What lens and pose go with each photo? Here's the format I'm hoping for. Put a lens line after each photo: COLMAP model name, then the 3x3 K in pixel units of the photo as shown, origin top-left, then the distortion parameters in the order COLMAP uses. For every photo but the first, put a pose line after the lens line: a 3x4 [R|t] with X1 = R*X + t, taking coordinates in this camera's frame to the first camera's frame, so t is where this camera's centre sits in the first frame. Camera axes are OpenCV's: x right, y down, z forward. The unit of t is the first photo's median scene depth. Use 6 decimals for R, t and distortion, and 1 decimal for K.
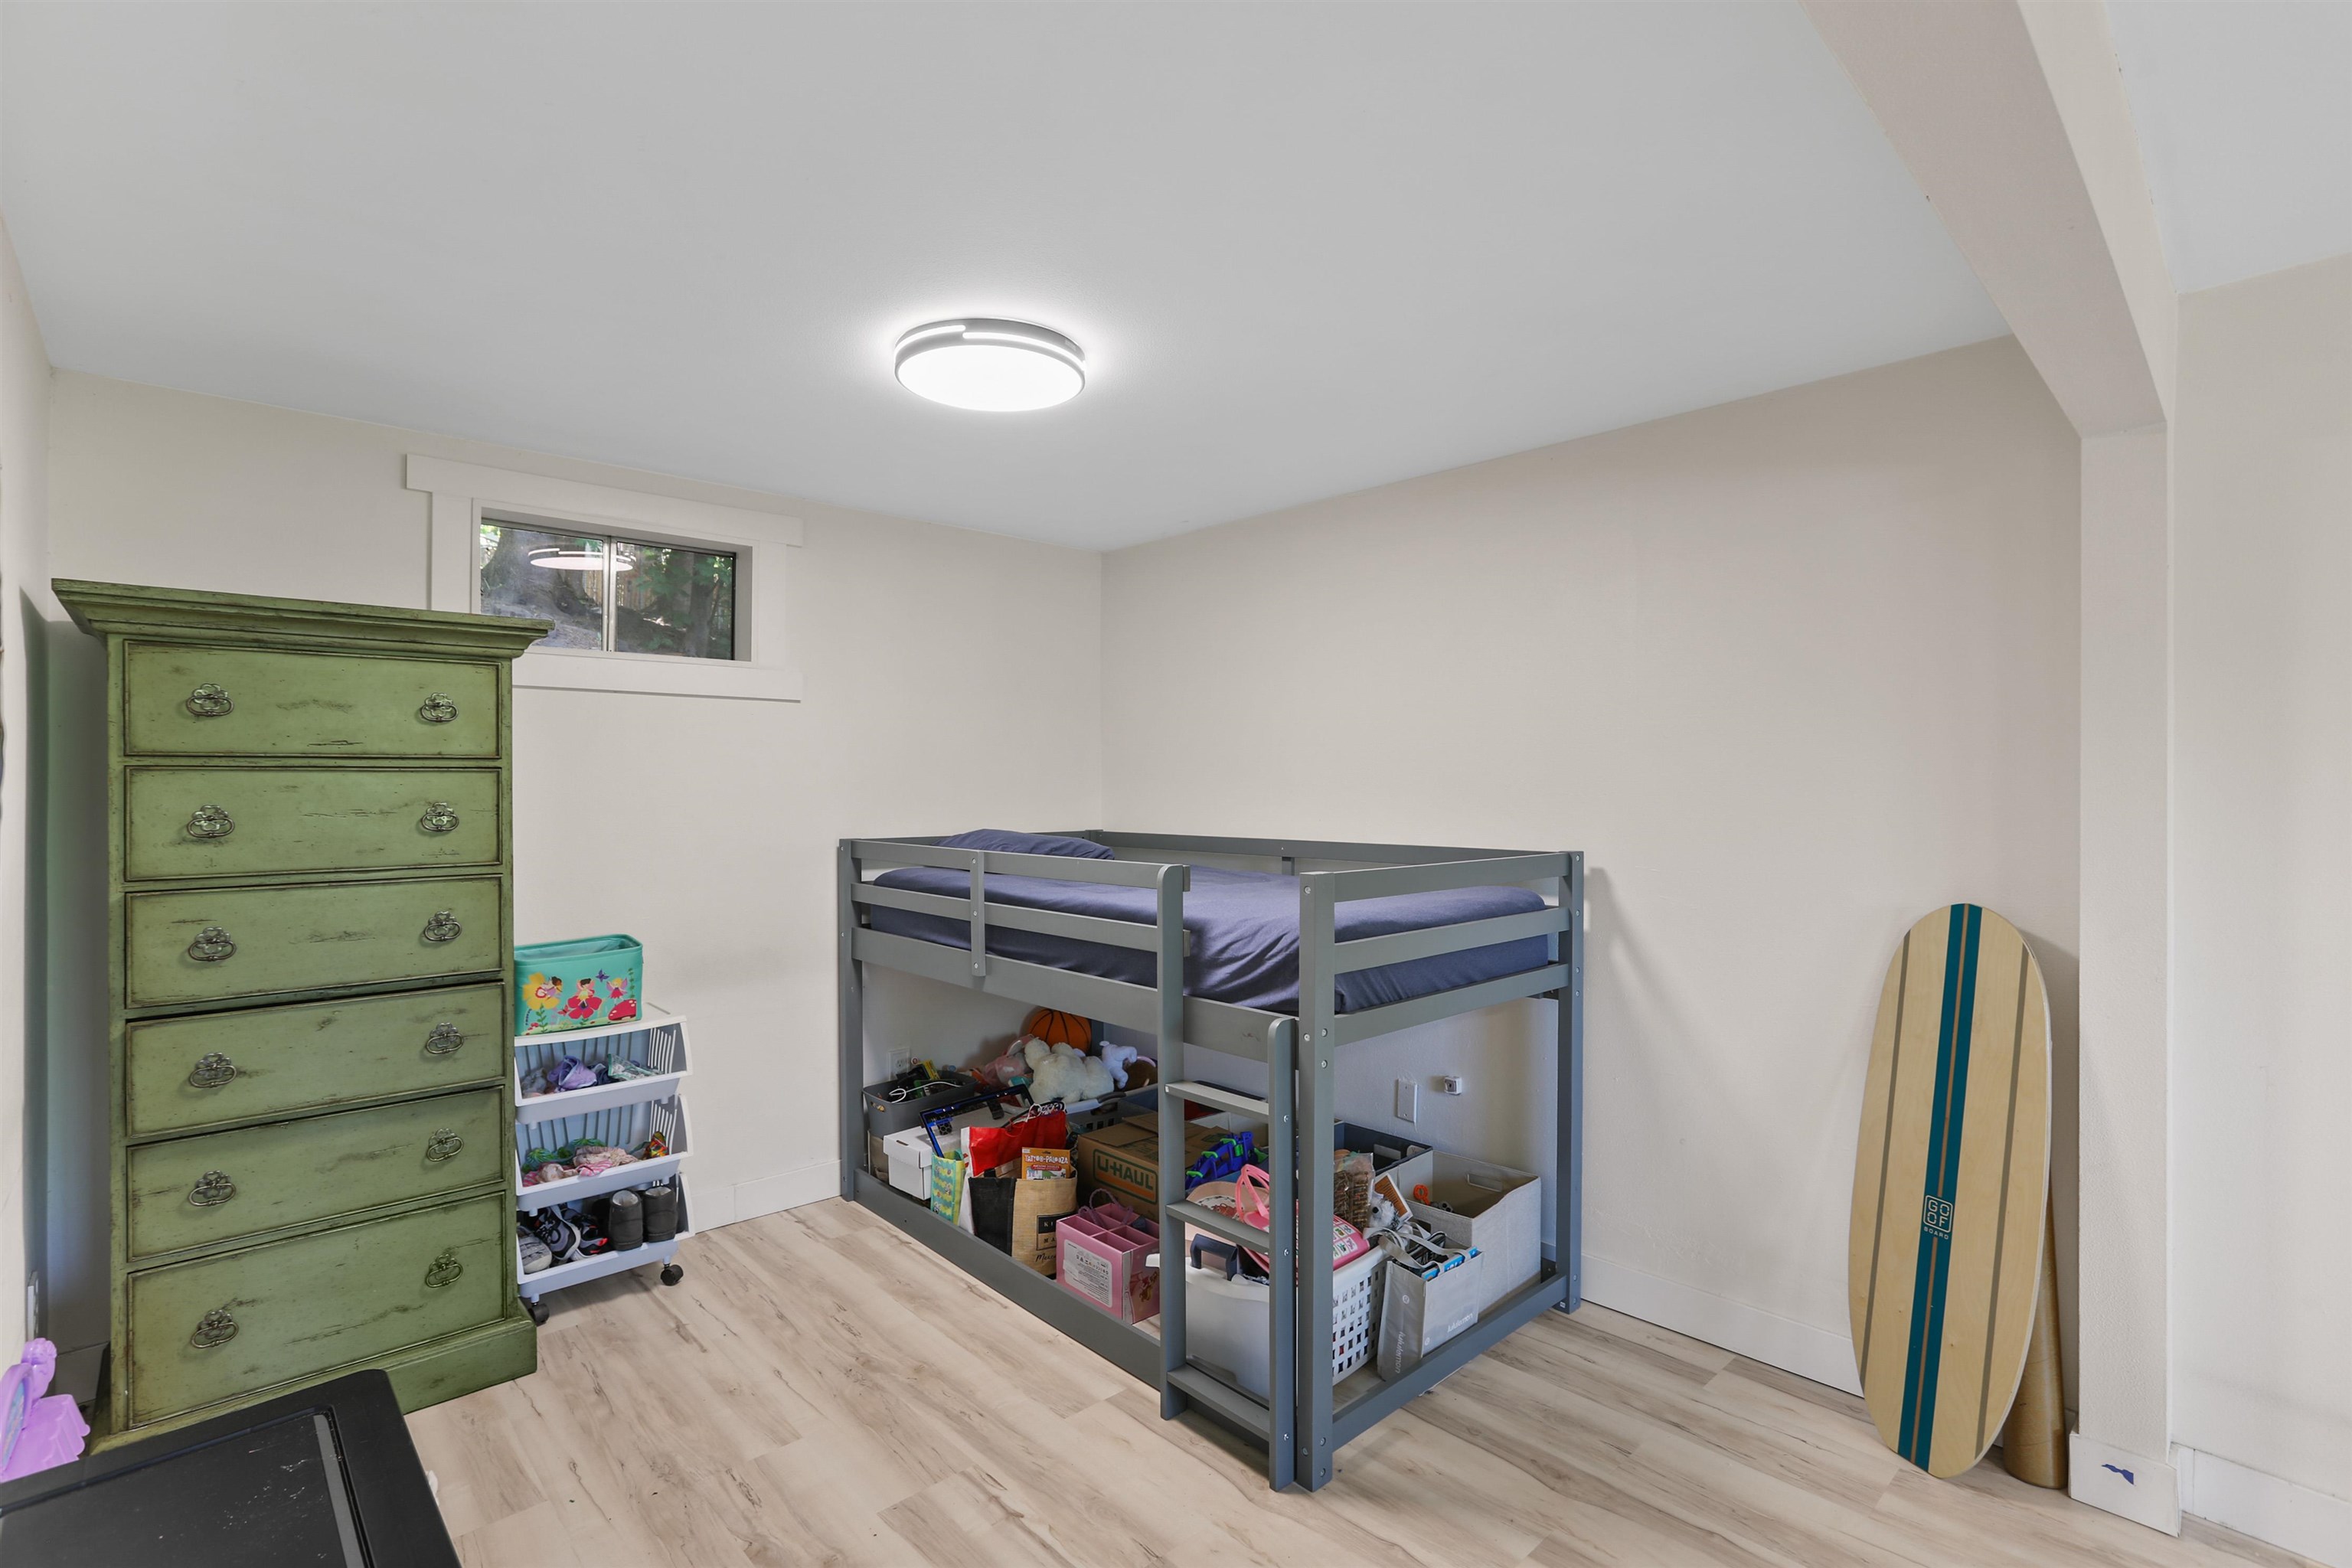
lens RADIAL K [[1091.7, 0, 1165.8], [0, 1091.7, 781.1], [0, 0, 1]] dist [-0.044114, 0.019275]
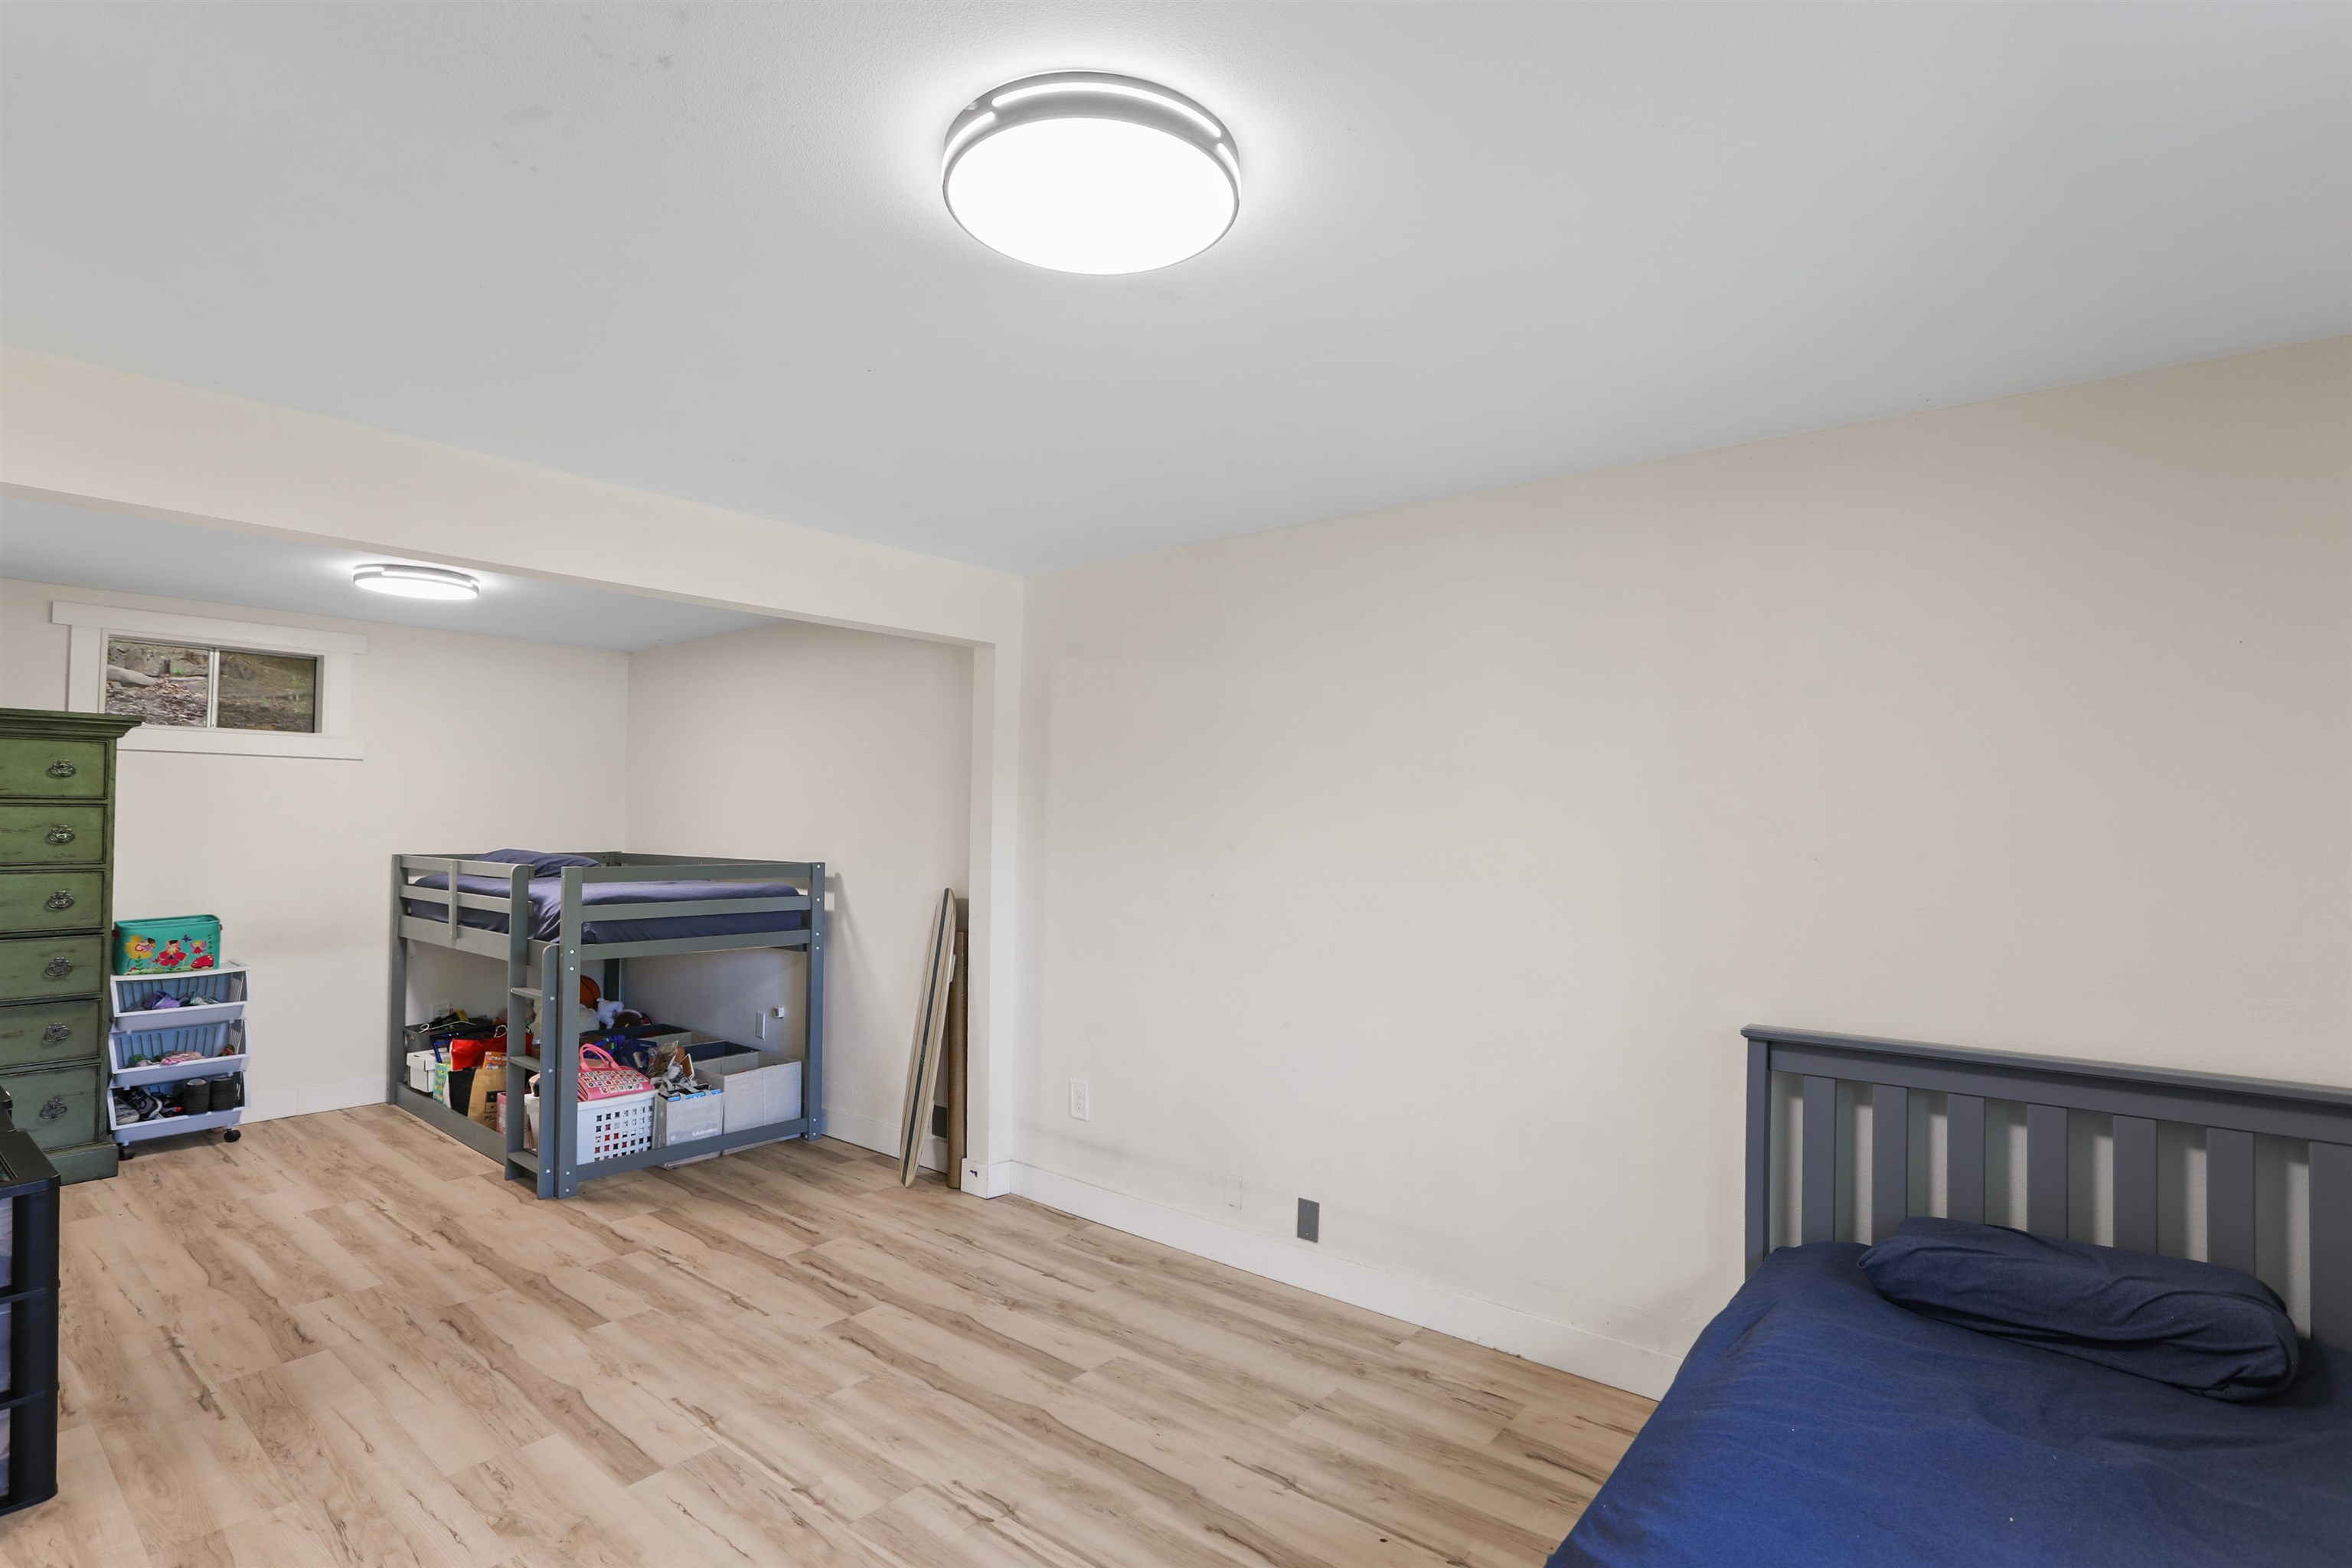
lens RADIAL K [[1132.3, 0, 1172.0], [0, 1132.3, 794.5], [0, 0, 1]] dist [-0.038210, 0.015270]
pose [[0.990164, 0.014482, 0.139157, 0.685753], [-0.011548, 0.999694, -0.021866, -0.008495], [-0.139431, 0.020044, 0.990029, -0.816003]]
